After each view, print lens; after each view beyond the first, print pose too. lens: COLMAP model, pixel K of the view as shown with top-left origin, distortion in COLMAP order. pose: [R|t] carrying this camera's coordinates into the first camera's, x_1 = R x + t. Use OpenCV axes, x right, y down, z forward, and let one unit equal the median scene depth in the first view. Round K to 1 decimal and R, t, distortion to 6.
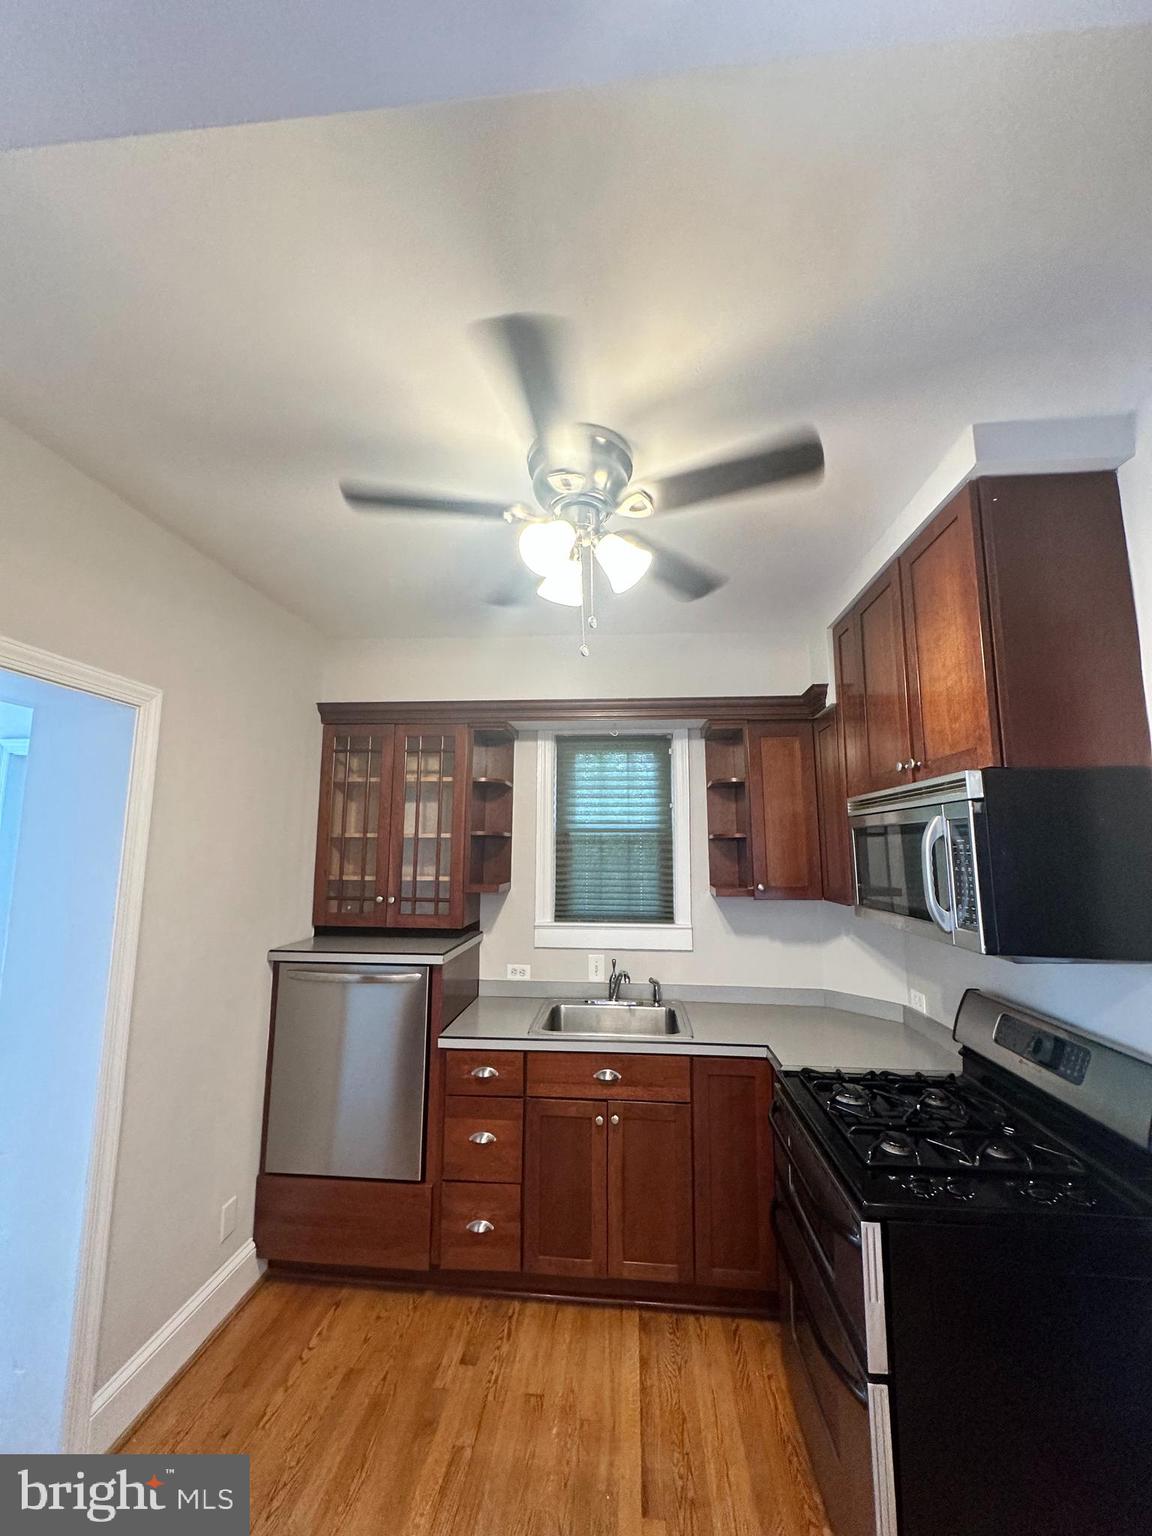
lens RADIAL K [[617.6, 0, 580.1], [0, 617.6, 766.1], [0, 0, 1]] dist [-0.000149, -0.000073]
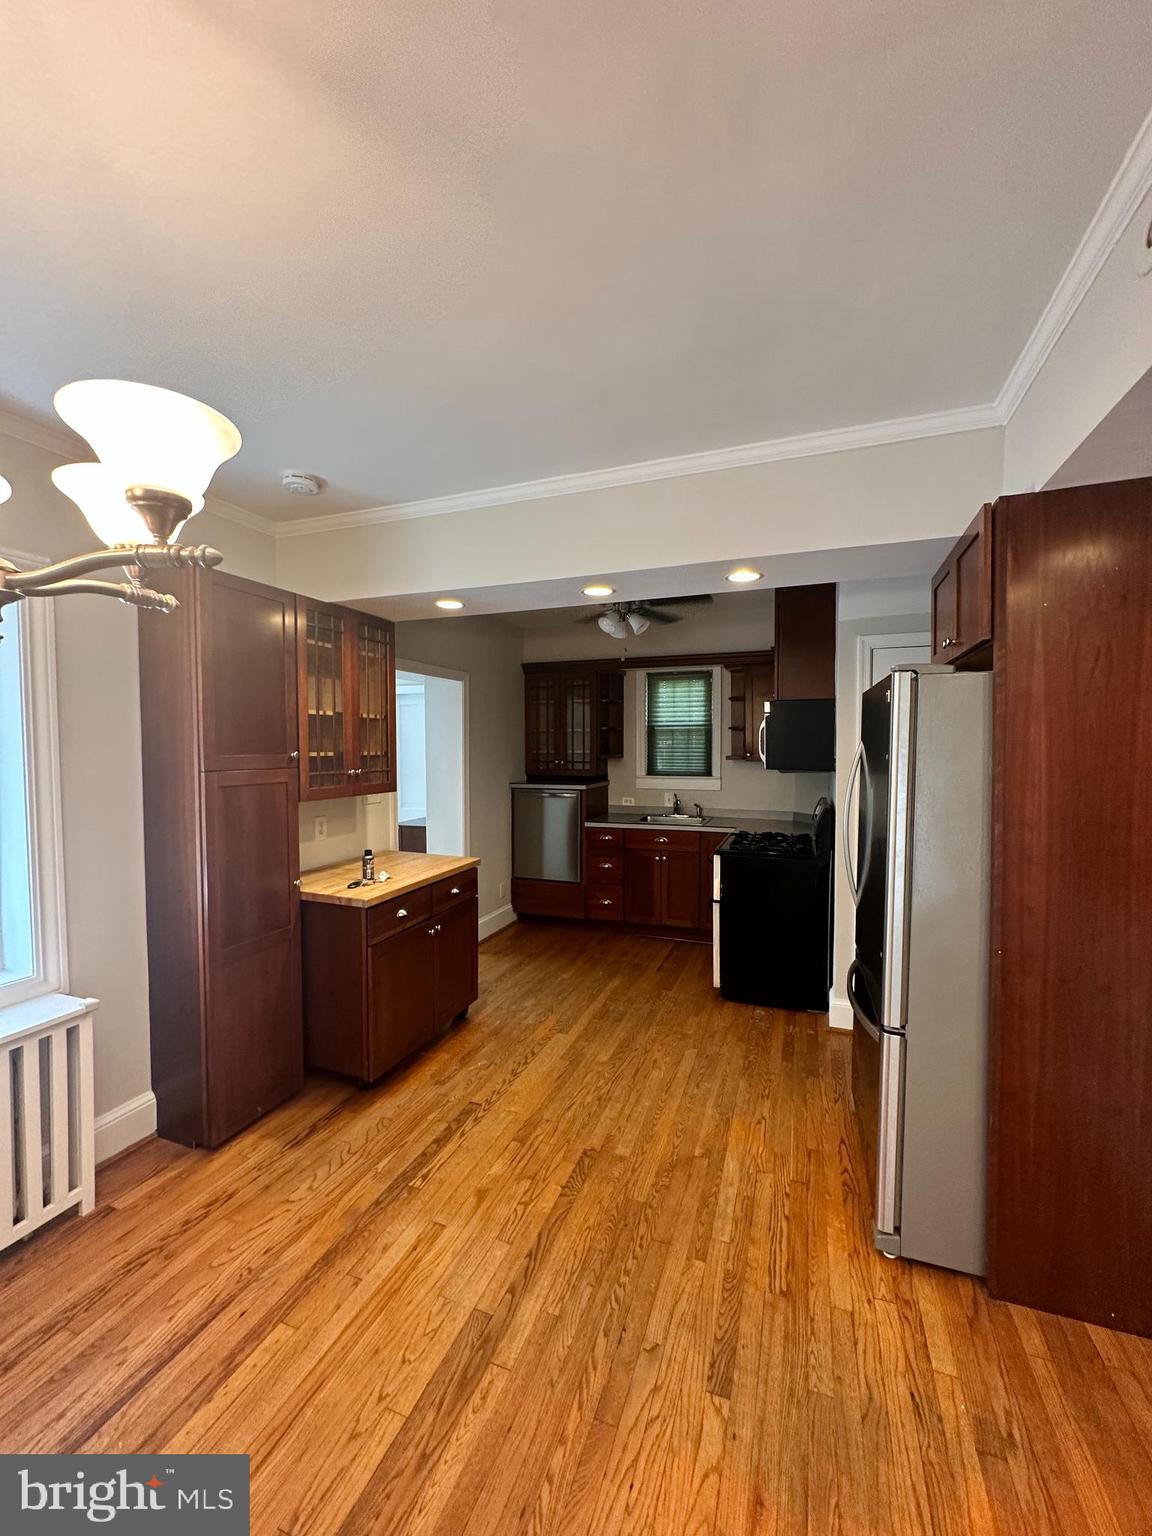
lens RADIAL K [[617.6, 0, 575.6], [0, 617.6, 767.8], [0, 0, 1]] dist [-0.000149, -0.000073]
pose [[0.960595, 0.004141, -0.277920, 0.288103], [0.042272, 0.986081, 0.160800, -0.083571], [0.274718, -0.166212, 0.947050, -0.874569]]
